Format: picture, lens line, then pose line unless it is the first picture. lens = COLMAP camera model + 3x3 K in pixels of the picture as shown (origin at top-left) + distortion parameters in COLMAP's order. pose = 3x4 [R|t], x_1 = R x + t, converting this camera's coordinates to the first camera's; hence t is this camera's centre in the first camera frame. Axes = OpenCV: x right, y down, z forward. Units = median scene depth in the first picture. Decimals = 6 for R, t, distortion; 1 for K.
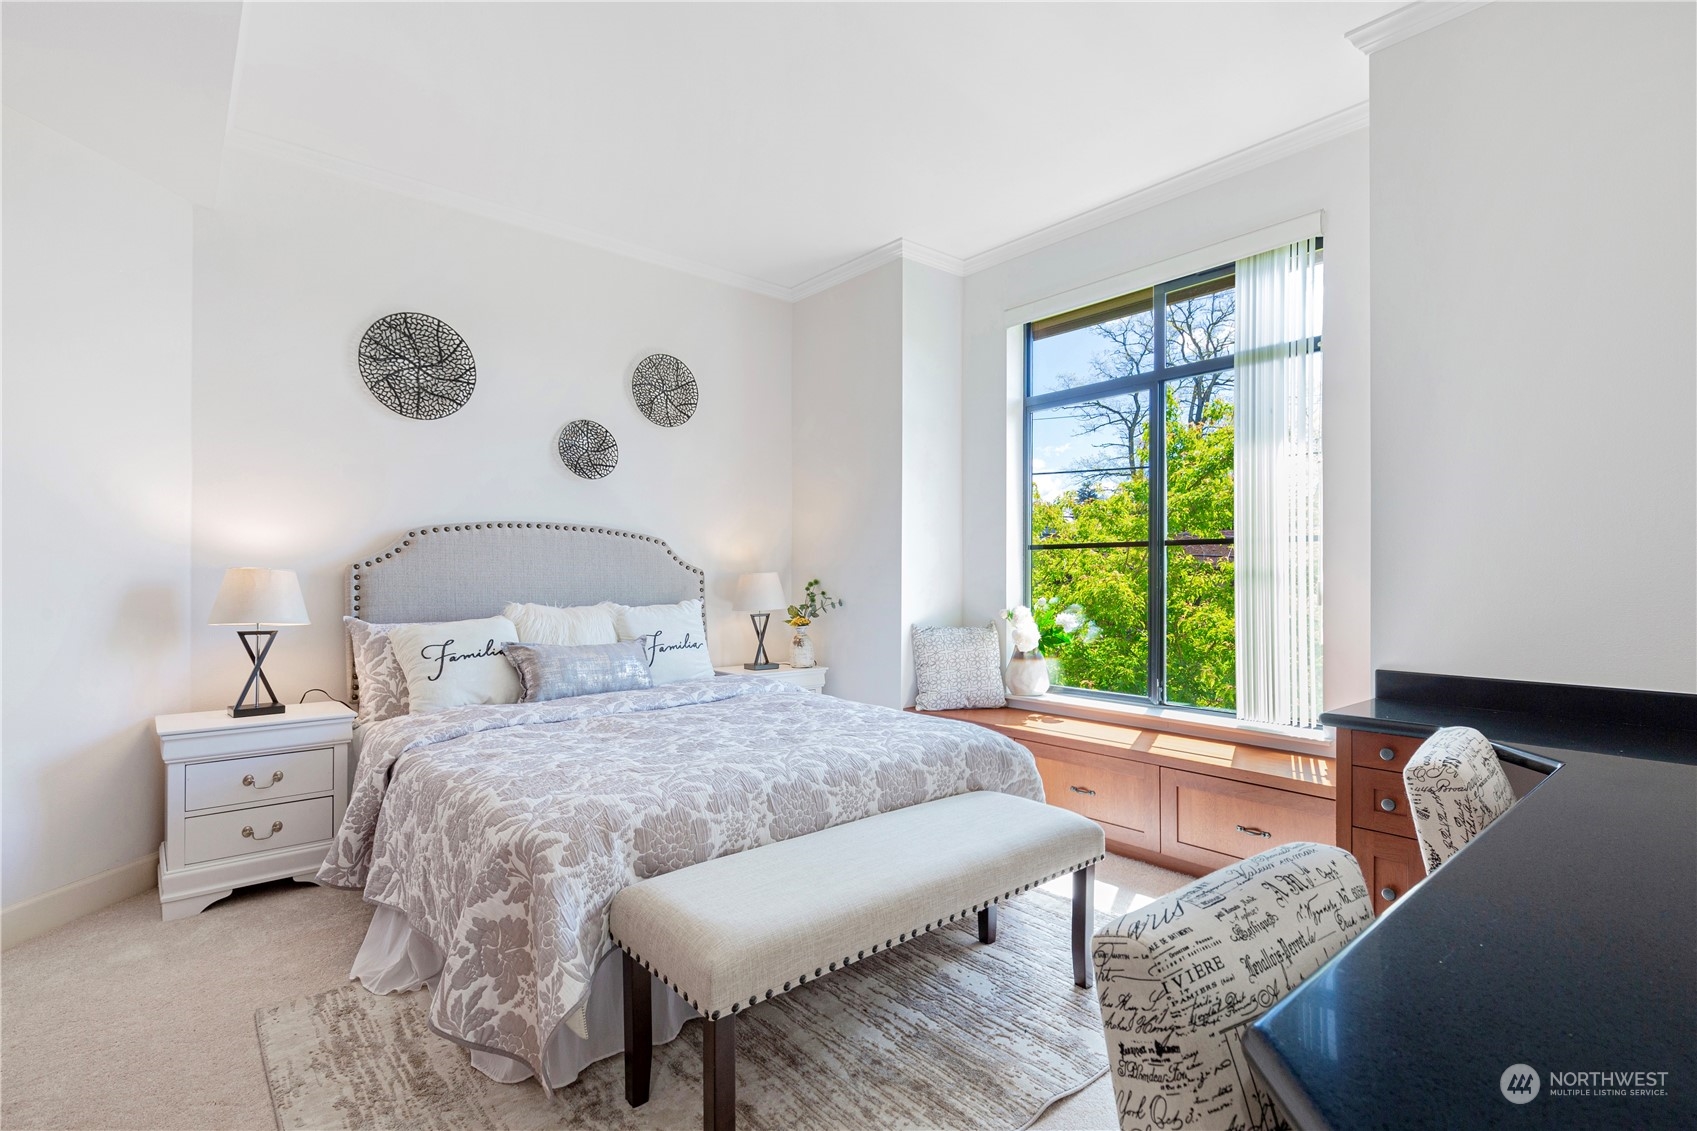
lens RADIAL K [[795.2, 0, 878.6], [0, 795.2, 567.6], [0, 0, 1]] dist [0.004060, -0.000214]
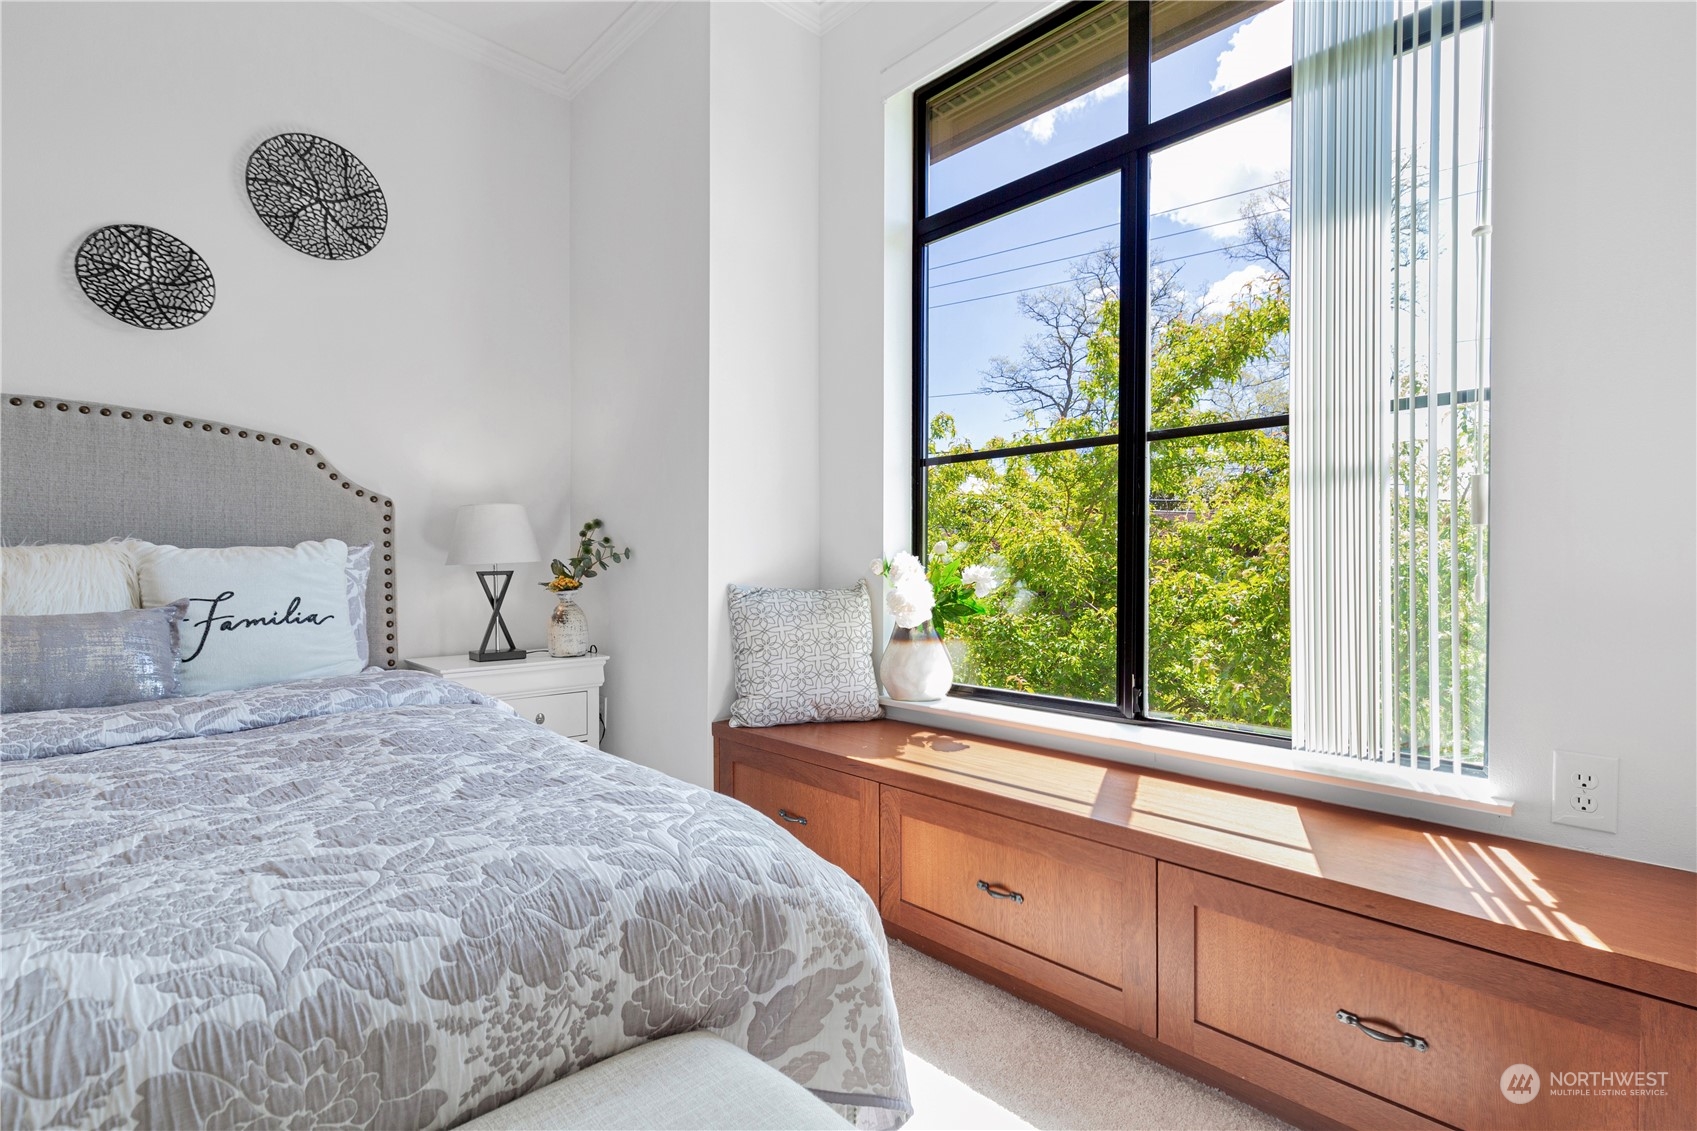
lens RADIAL K [[779.8, 0, 855.1], [0, 779.8, 569.1], [0, 0, 1]] dist [0.003817, -0.000490]
pose [[0.998837, -0.001133, 0.048206, 0.110036], [0.000298, 0.999850, 0.017320, 0.049011], [-0.048218, -0.017285, 0.998687, 0.399159]]
